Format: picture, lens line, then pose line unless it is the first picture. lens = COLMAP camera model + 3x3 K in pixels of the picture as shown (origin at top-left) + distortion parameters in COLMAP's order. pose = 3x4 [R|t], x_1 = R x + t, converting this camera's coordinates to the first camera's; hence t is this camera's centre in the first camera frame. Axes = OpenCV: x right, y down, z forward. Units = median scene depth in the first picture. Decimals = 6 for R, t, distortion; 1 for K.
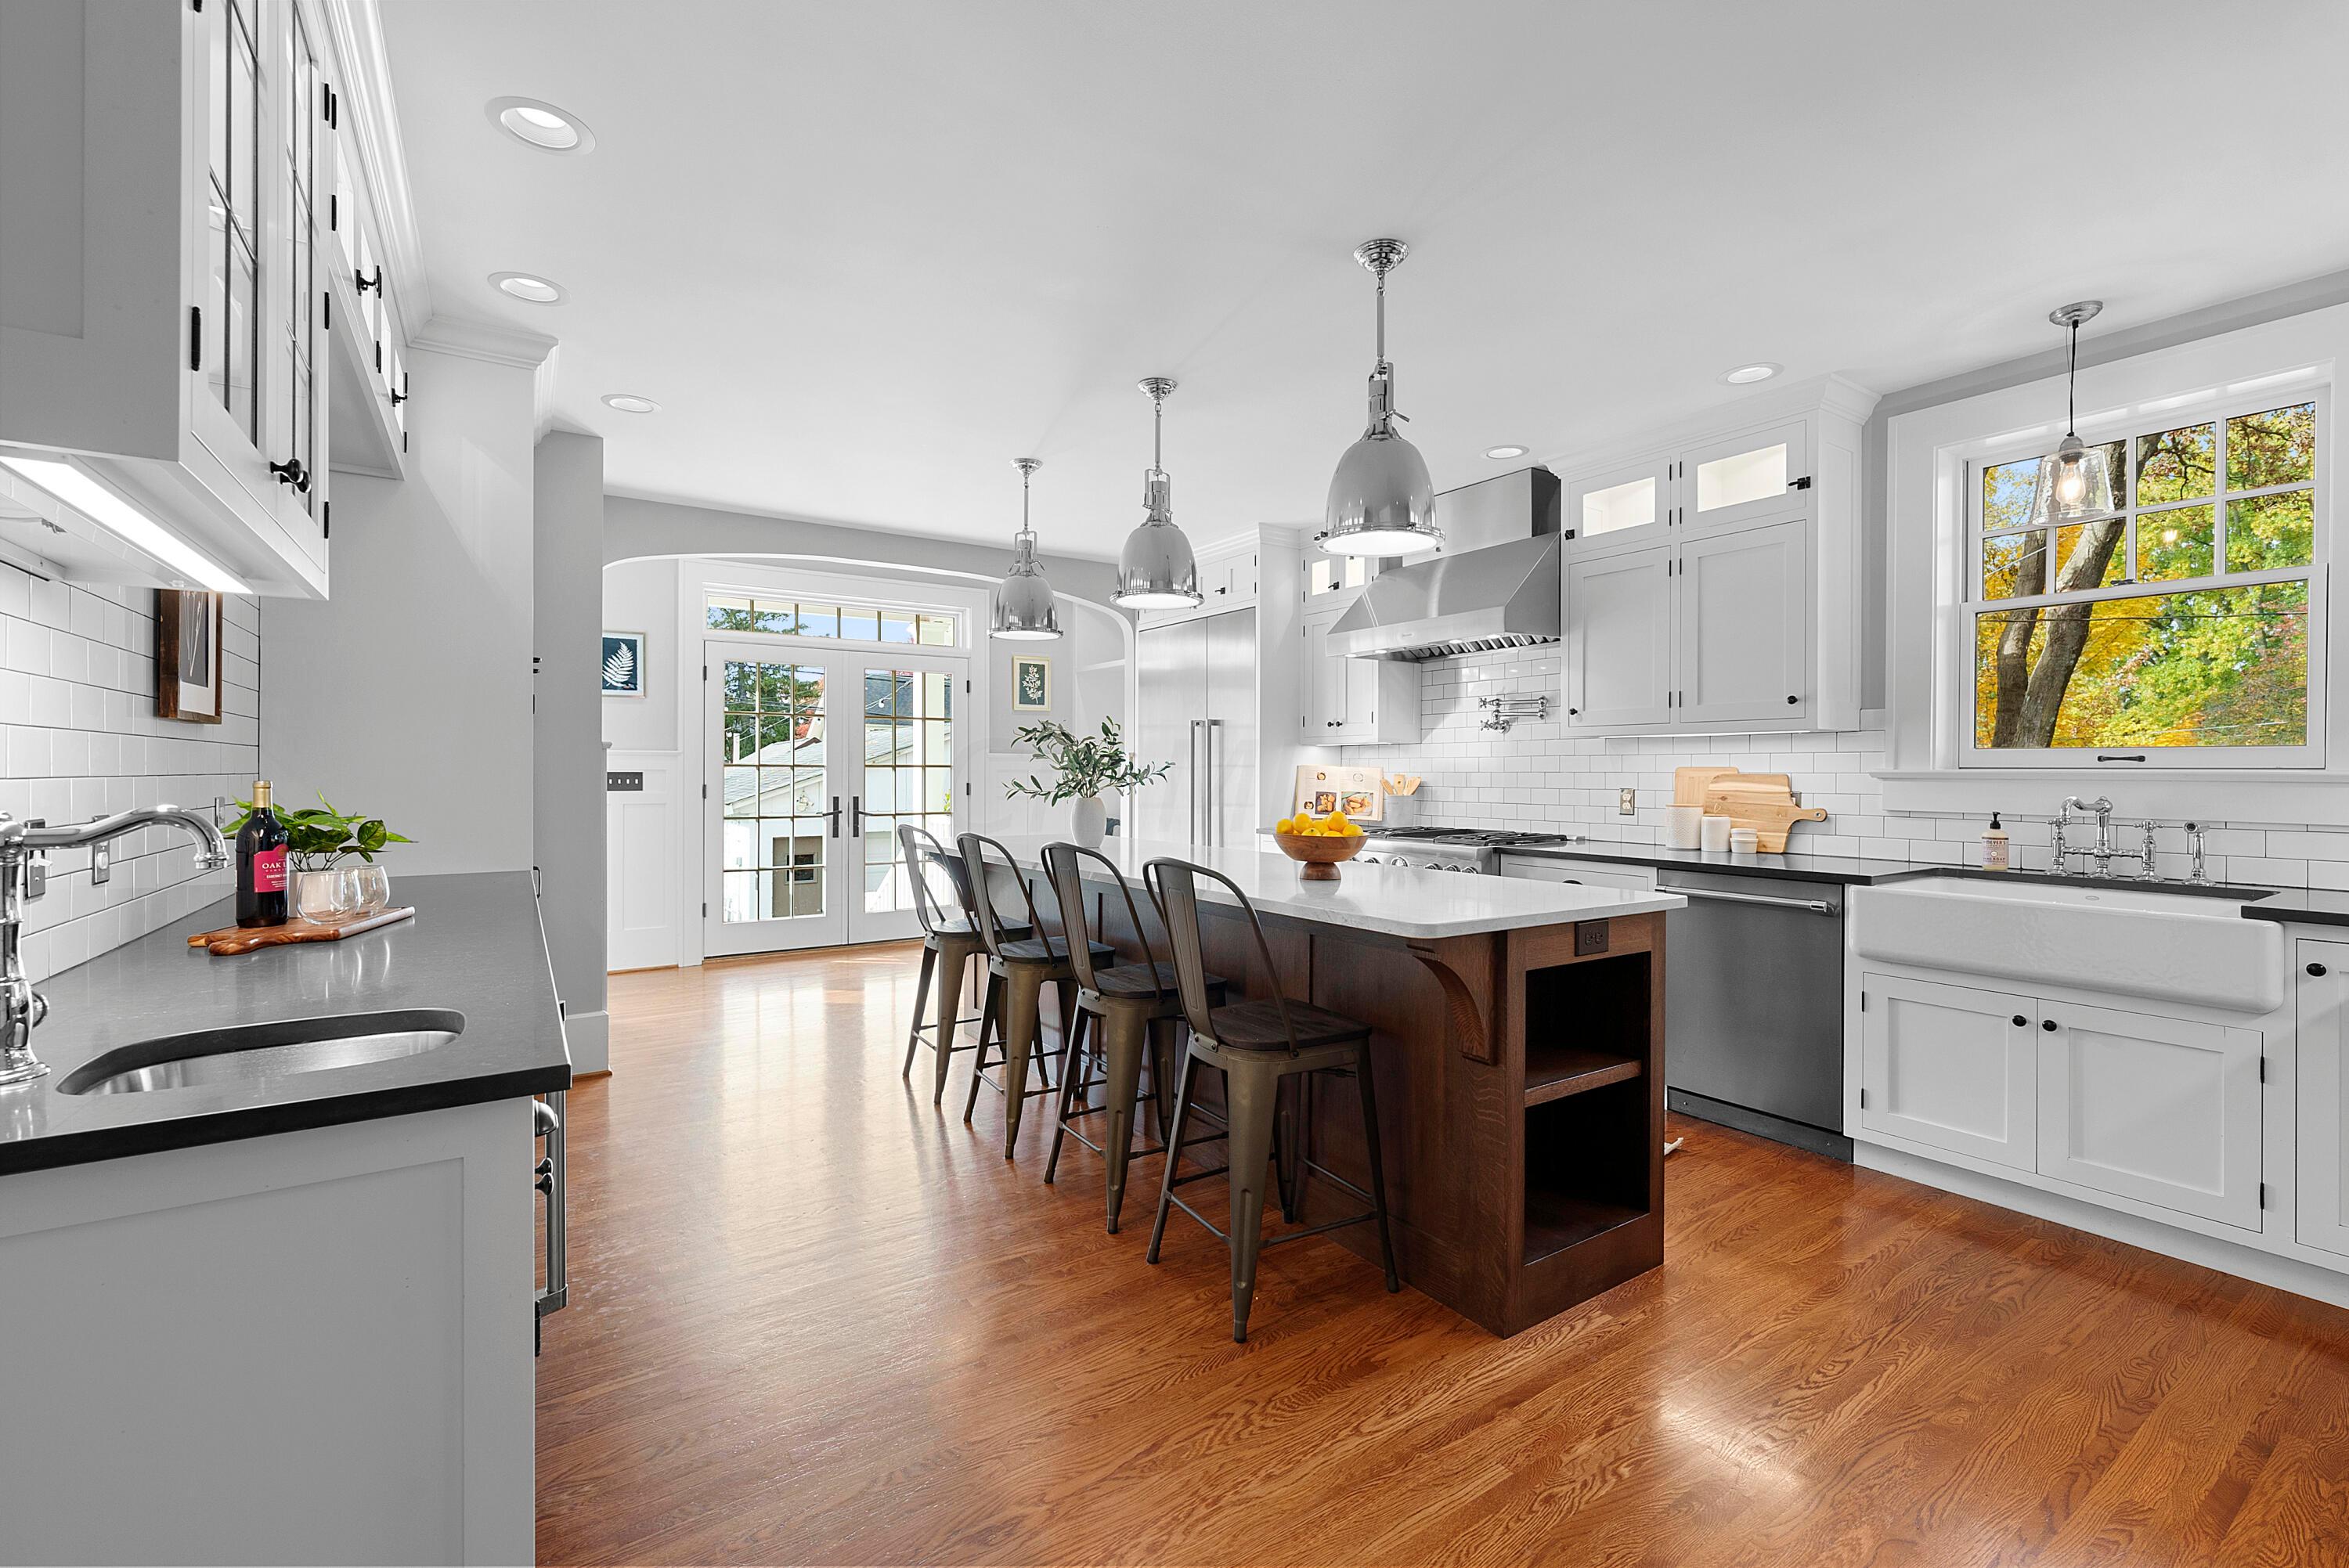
lens RADIAL K [[1007.3, 0, 1162.4], [0, 1007.3, 787.7], [0, 0, 1]] dist [0.000401, 0.000060]
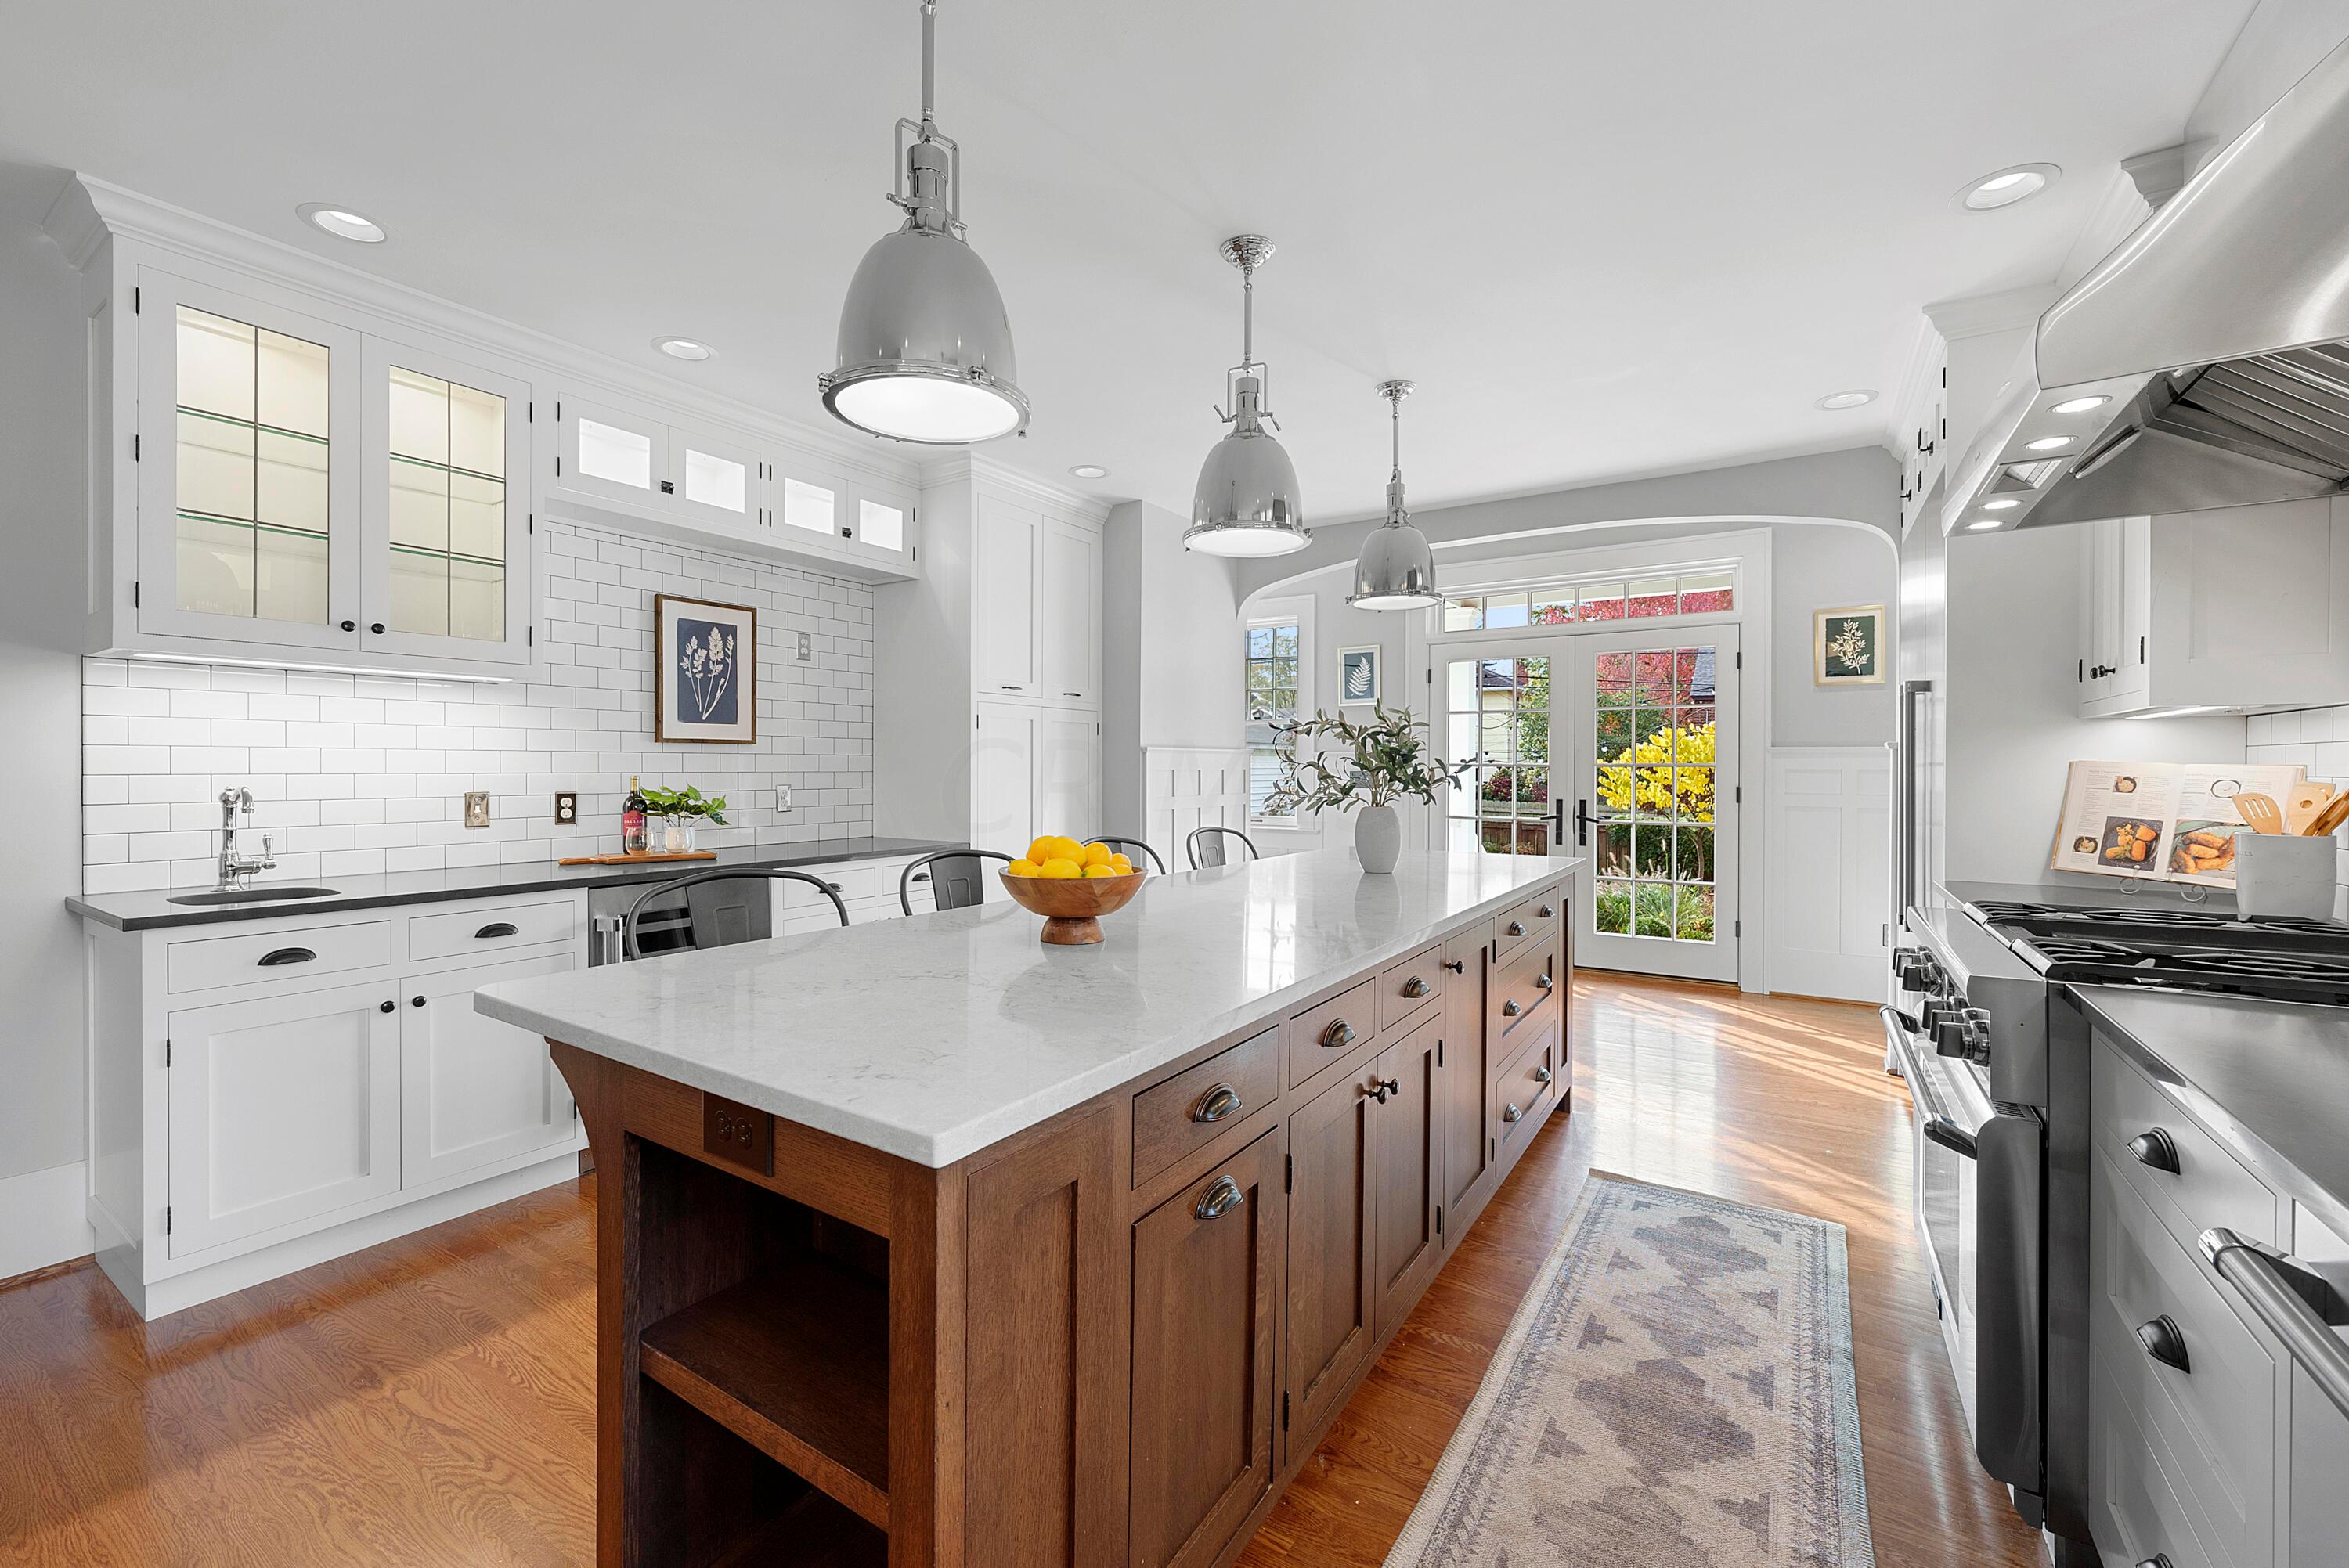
lens RADIAL K [[943.8, 0, 1178.9], [0, 943.8, 772.8], [0, 0, 1]] dist [-0.001241, 0.000362]
pose [[0.412431, 0.004358, -0.910978, 0.377078], [-0.015909, 0.999871, -0.002419, -0.009031], [0.910850, 0.015490, 0.412447, 0.421282]]
